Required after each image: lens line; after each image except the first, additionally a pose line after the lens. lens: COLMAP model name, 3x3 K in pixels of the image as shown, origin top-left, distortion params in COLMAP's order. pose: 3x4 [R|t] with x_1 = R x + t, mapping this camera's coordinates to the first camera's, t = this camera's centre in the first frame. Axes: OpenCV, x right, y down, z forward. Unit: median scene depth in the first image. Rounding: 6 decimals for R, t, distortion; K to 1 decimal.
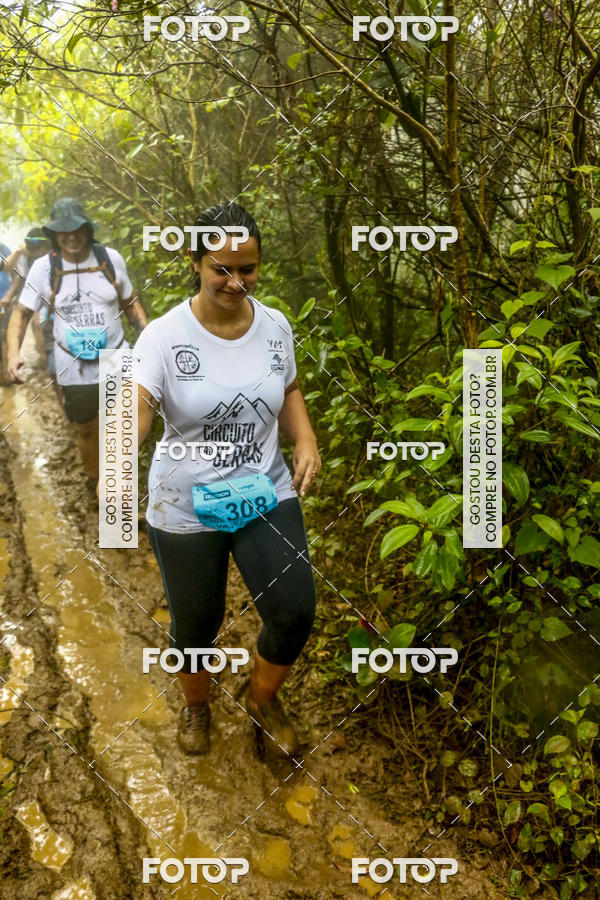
lens RADIAL K [[871.2, 0, 314.3], [0, 871.2, 453.6], [0, 0, 1]] dist [-0.078303, 0.000000]
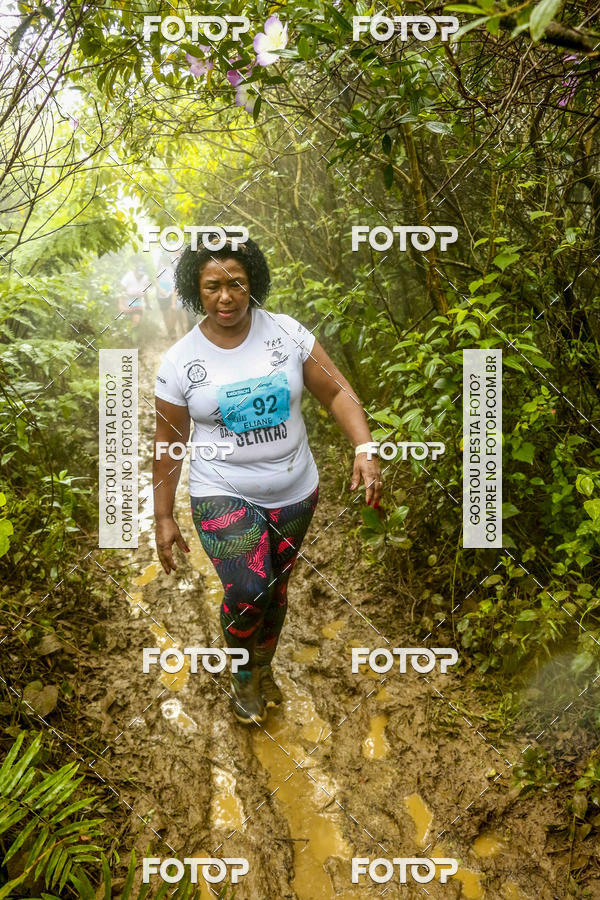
lens RADIAL K [[871.2, 0, 277.8], [0, 871.2, 451.7], [0, 0, 1]] dist [-0.078303, 0.000000]
pose [[0.972467, -0.010900, -0.232787, 0.205285], [0.009274, 0.999924, -0.008077, 0.097423], [0.232858, 0.005696, 0.972494, -0.394740]]
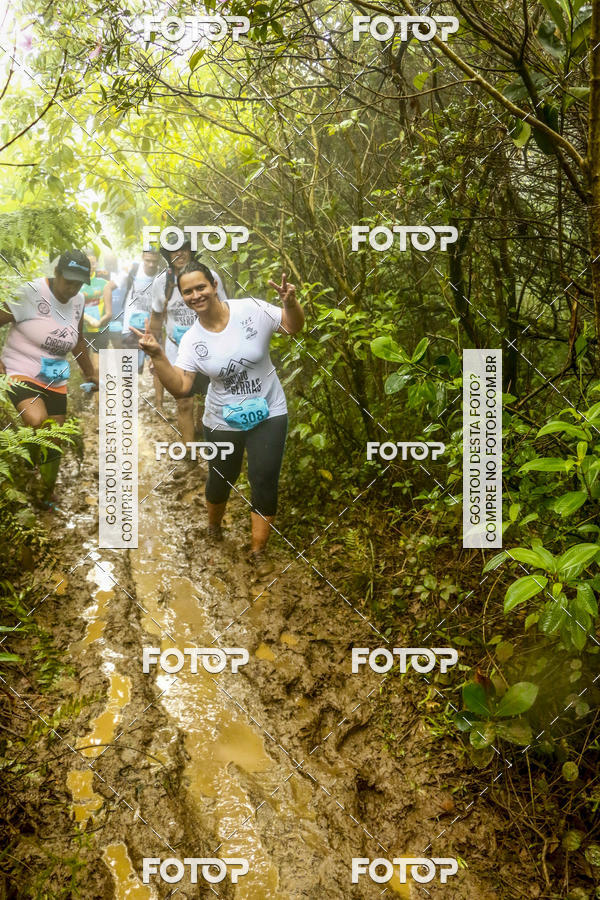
lens RADIAL K [[871.2, 0, 292.5], [0, 871.2, 447.3], [0, 0, 1]] dist [-0.078303, 0.000000]
pose [[0.987601, 0.032214, -0.153641, -0.005691], [-0.038557, 0.998515, -0.038480, -0.004689], [0.152173, 0.043927, 0.987377, 0.055572]]
